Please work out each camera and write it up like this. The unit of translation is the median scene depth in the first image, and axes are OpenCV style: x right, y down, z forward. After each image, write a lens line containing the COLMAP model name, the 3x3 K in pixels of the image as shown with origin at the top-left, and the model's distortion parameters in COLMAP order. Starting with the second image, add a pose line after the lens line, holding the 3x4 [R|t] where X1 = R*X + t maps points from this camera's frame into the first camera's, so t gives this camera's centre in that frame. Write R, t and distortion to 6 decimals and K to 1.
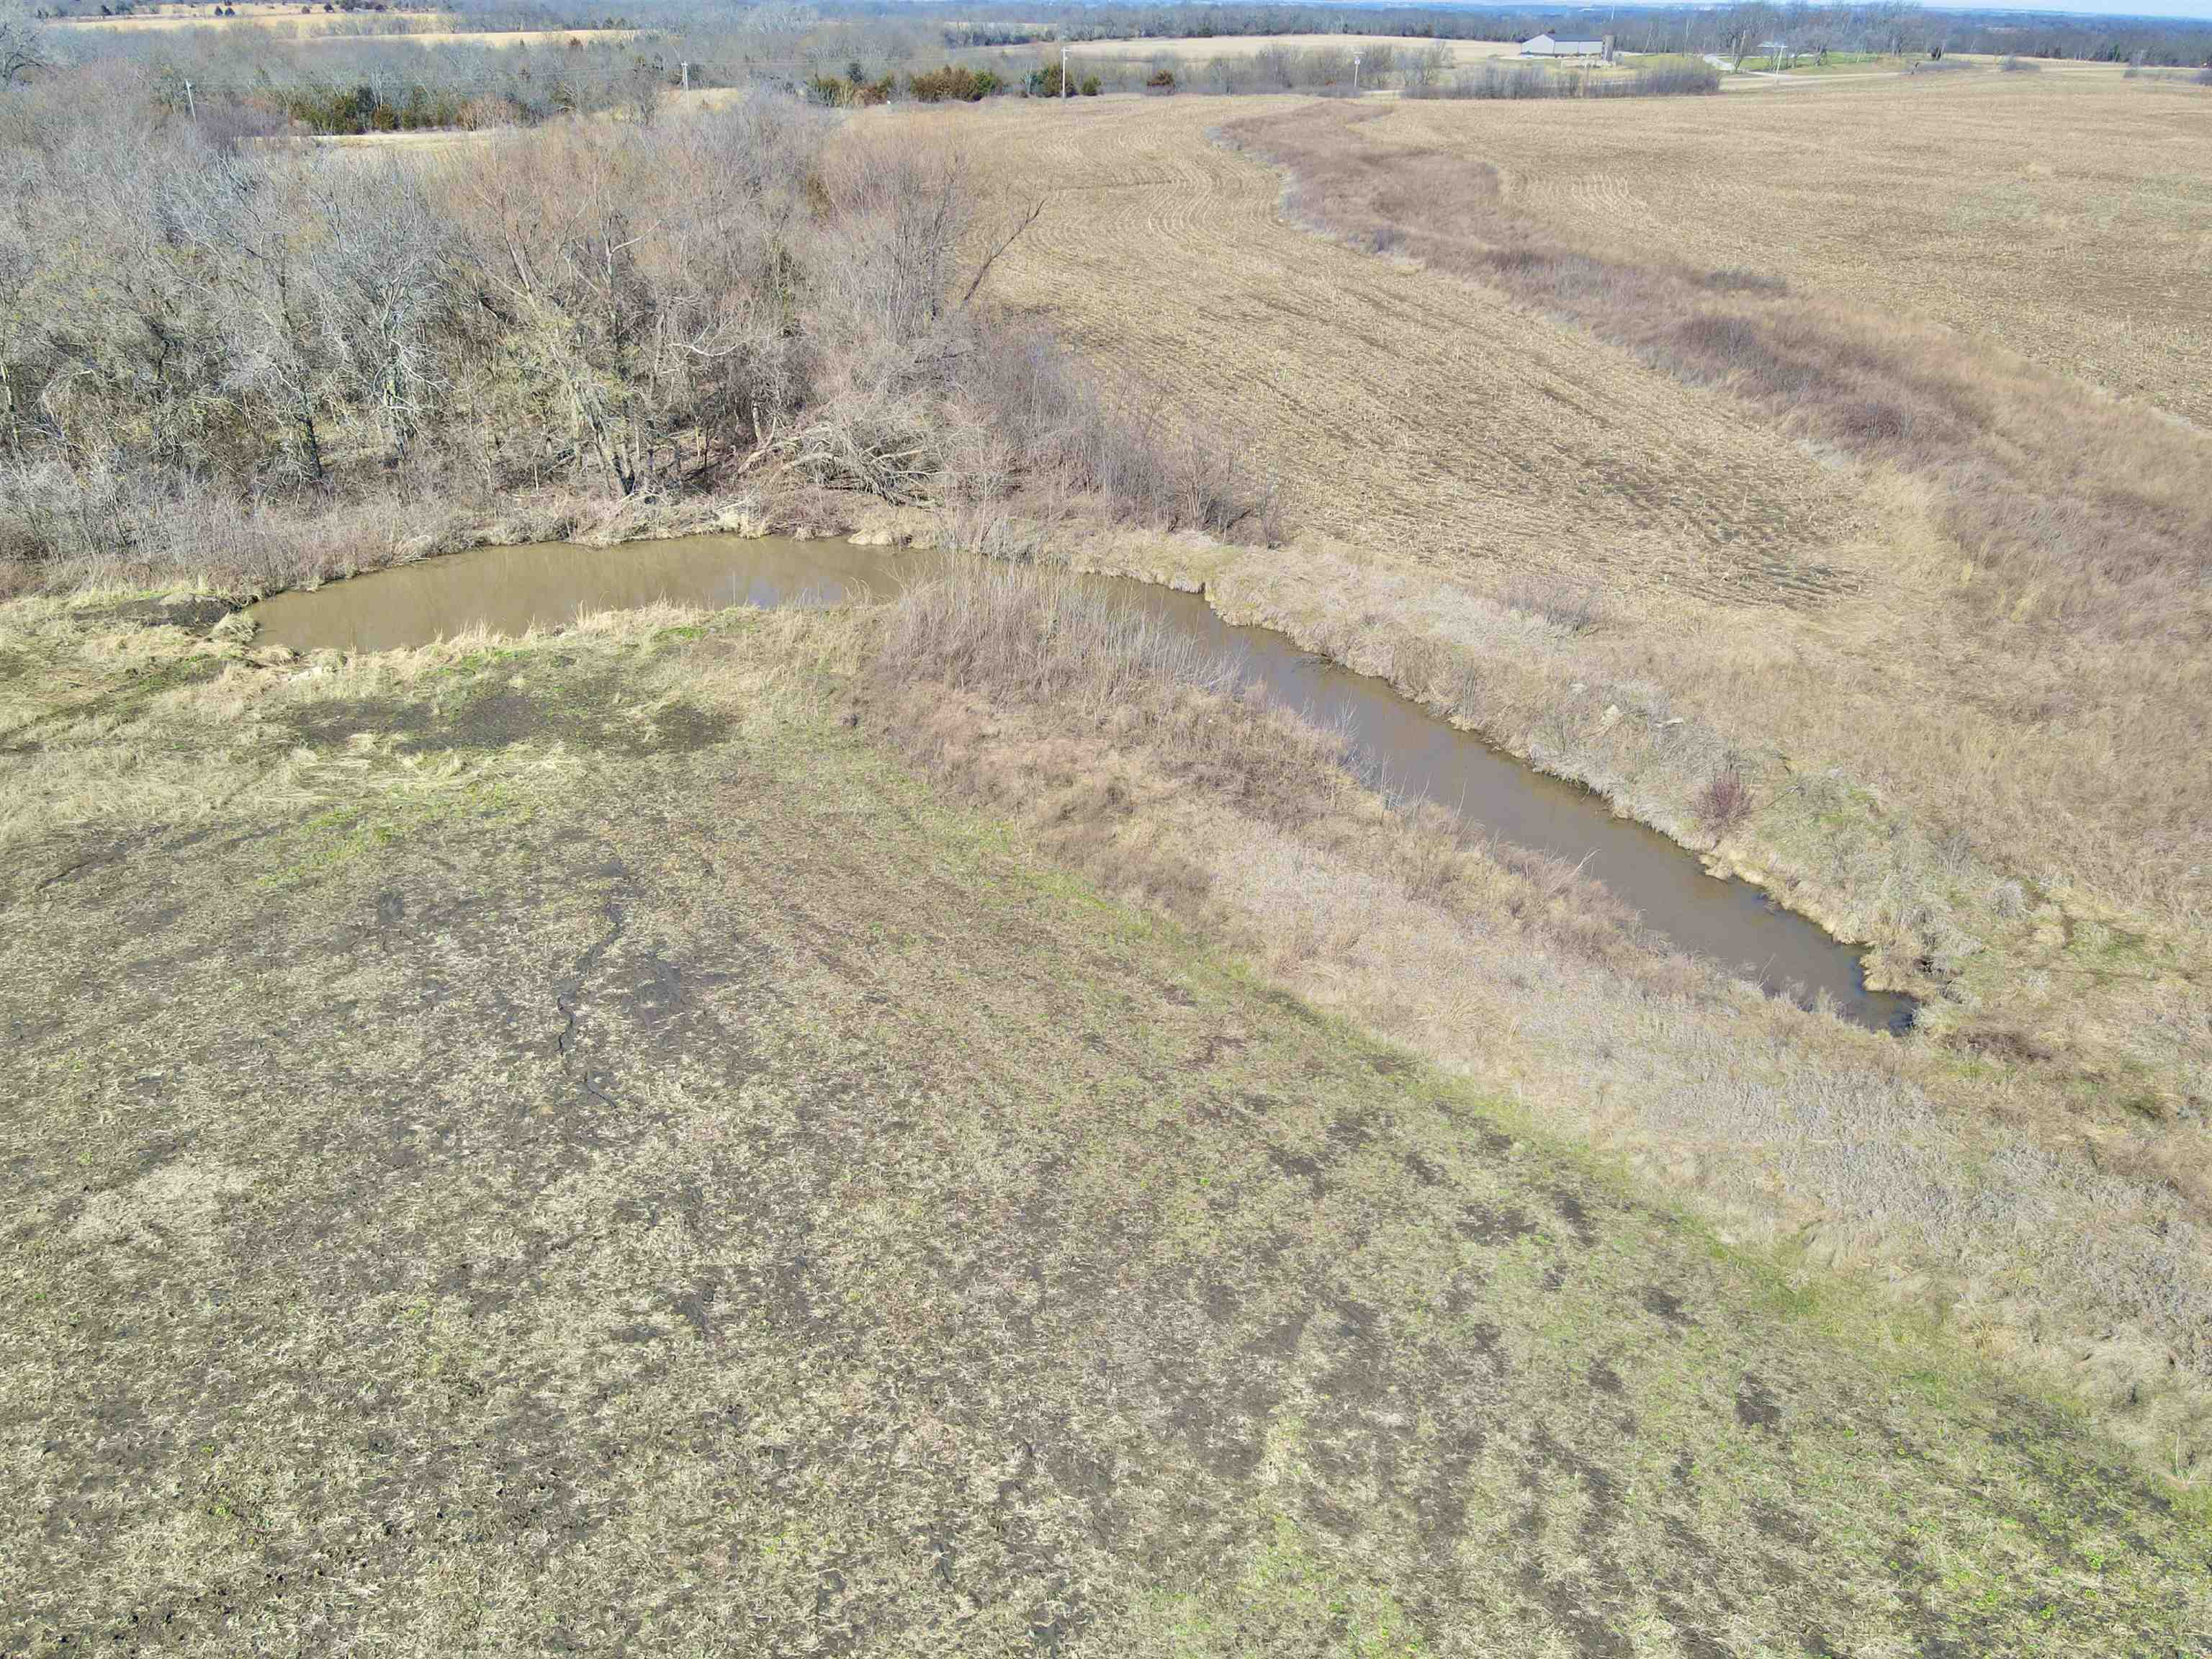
lens RADIAL K [[1621.8, 0, 1114.8], [0, 1621.8, 825.8], [0, 0, 1]] dist [0.022825, -0.004293]
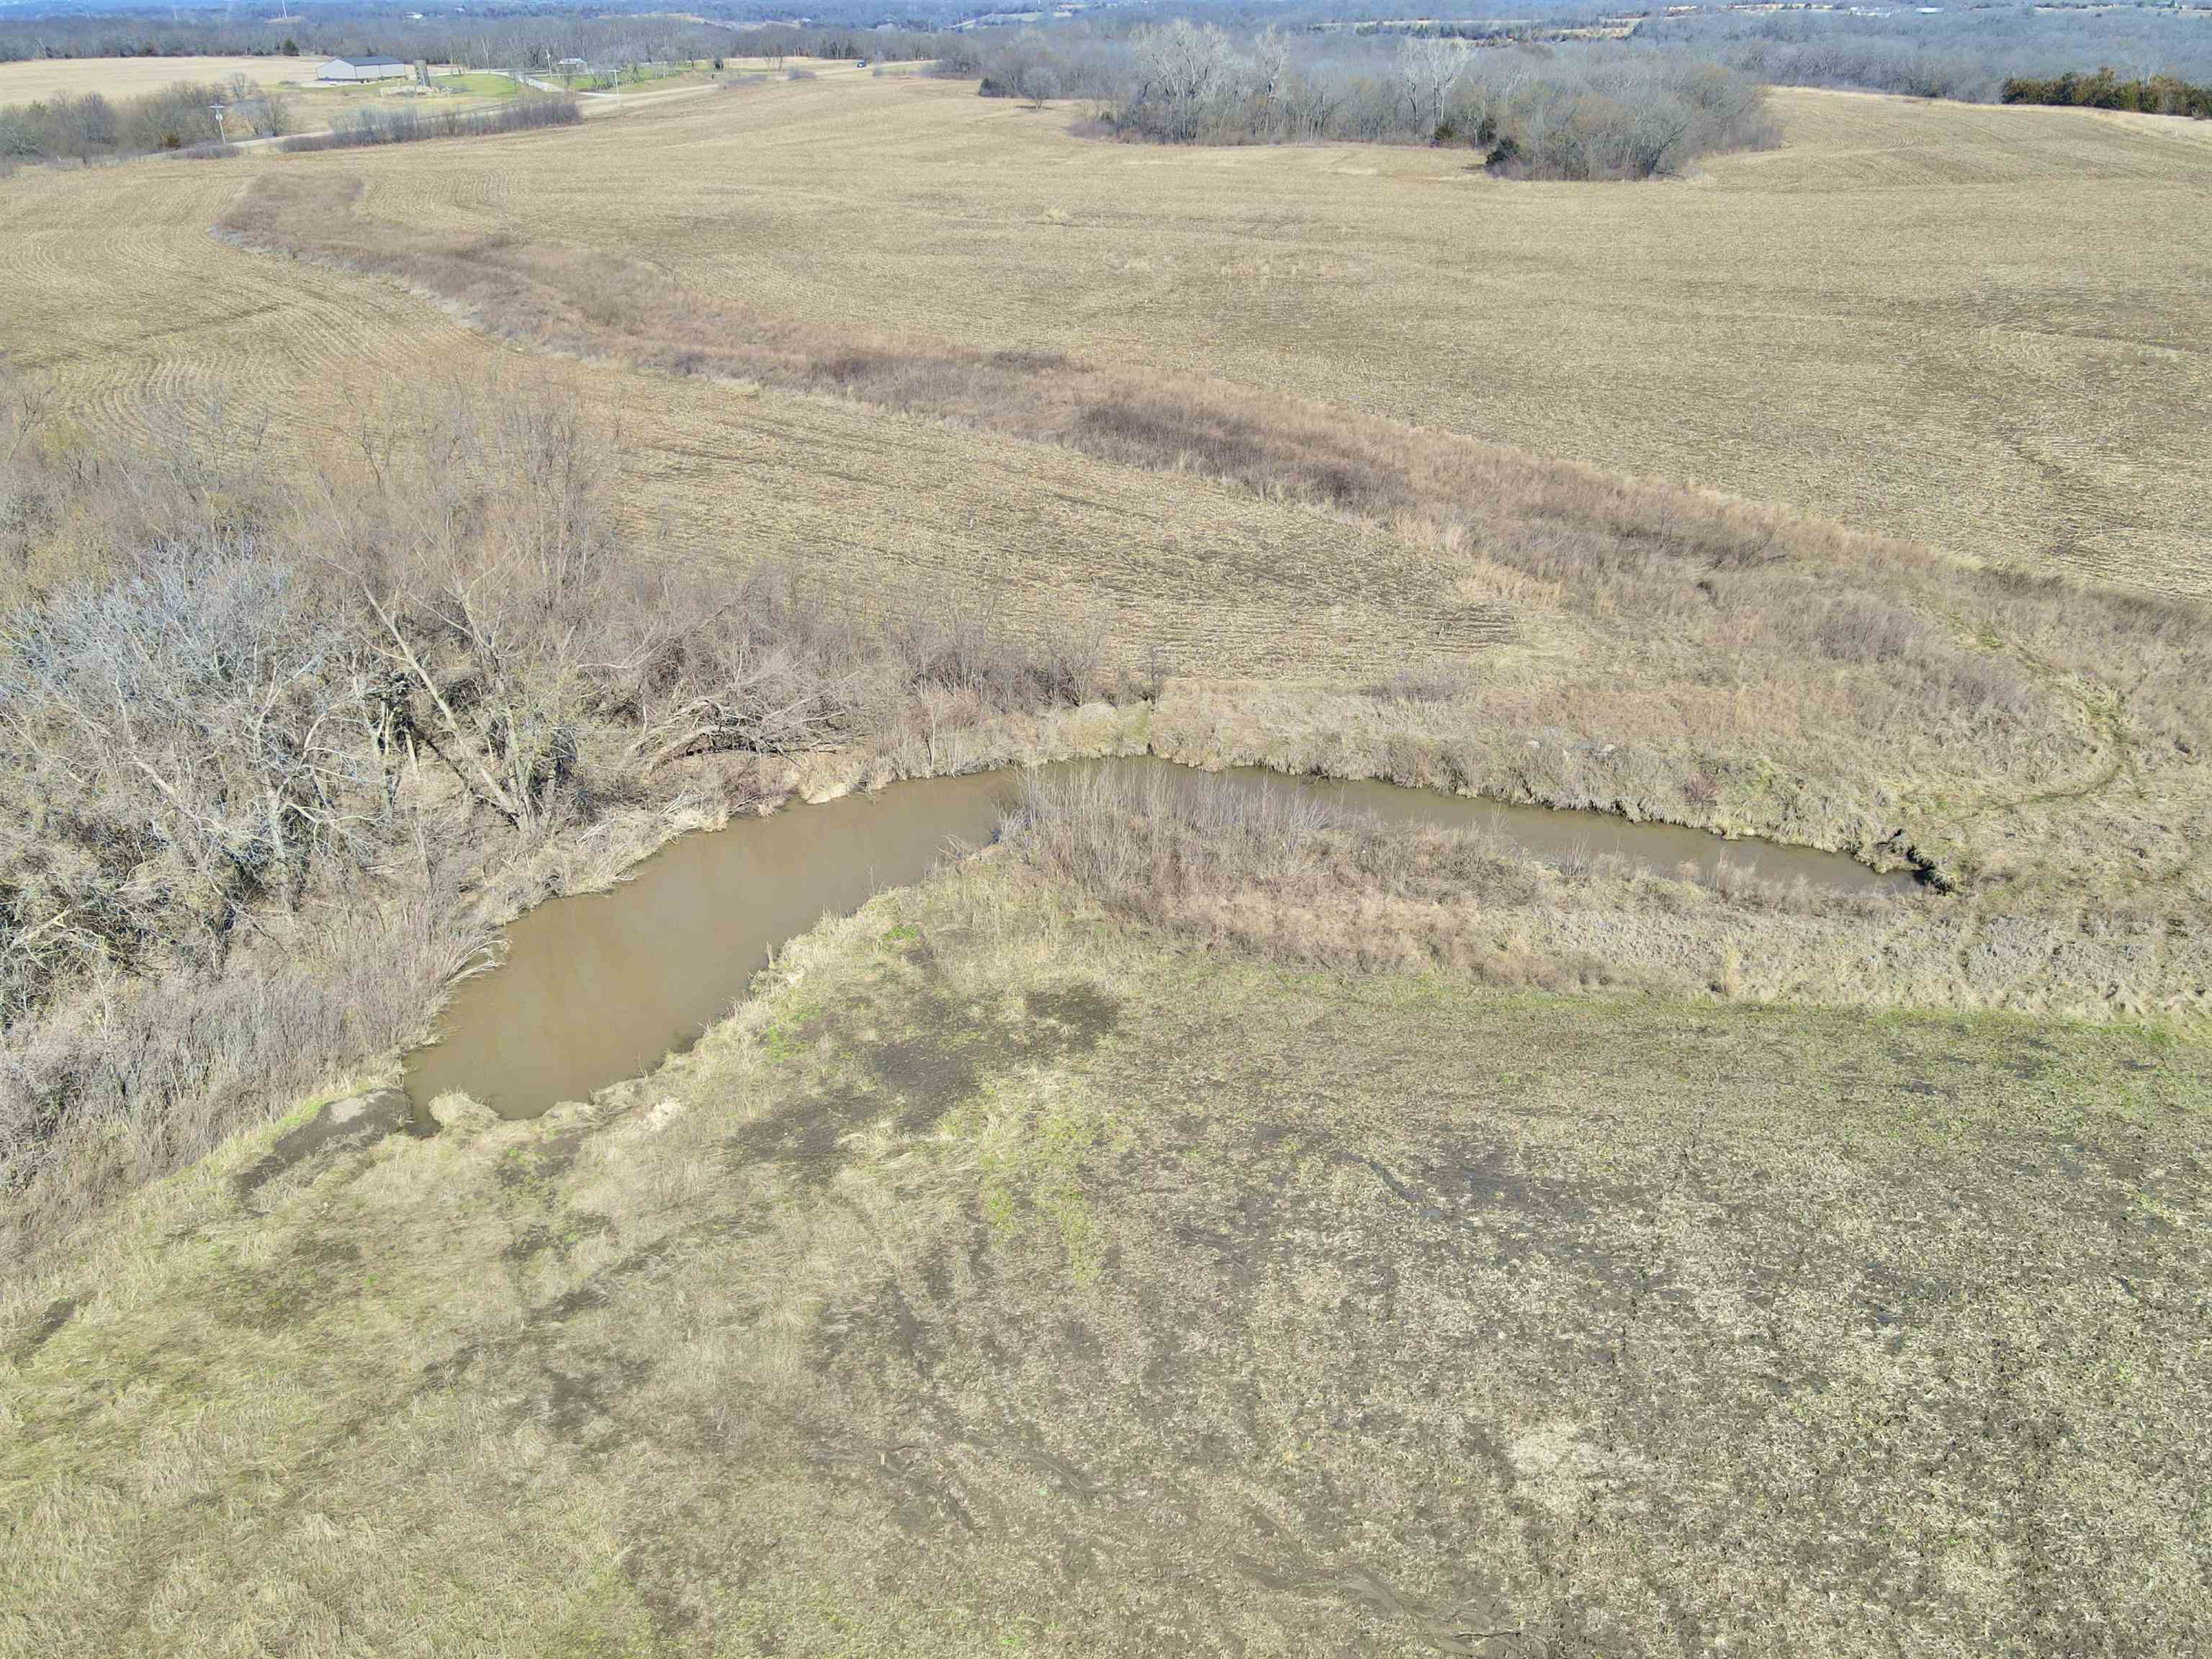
lens RADIAL K [[1621.8, 0, 1114.8], [0, 1621.8, 825.8], [0, 0, 1]] dist [0.022825, -0.004293]
pose [[0.761771, -0.318831, 0.563961, -0.618210], [0.314123, 0.943118, 0.108883, -0.217611], [-0.566597, 0.094209, 0.818592, 0.040855]]
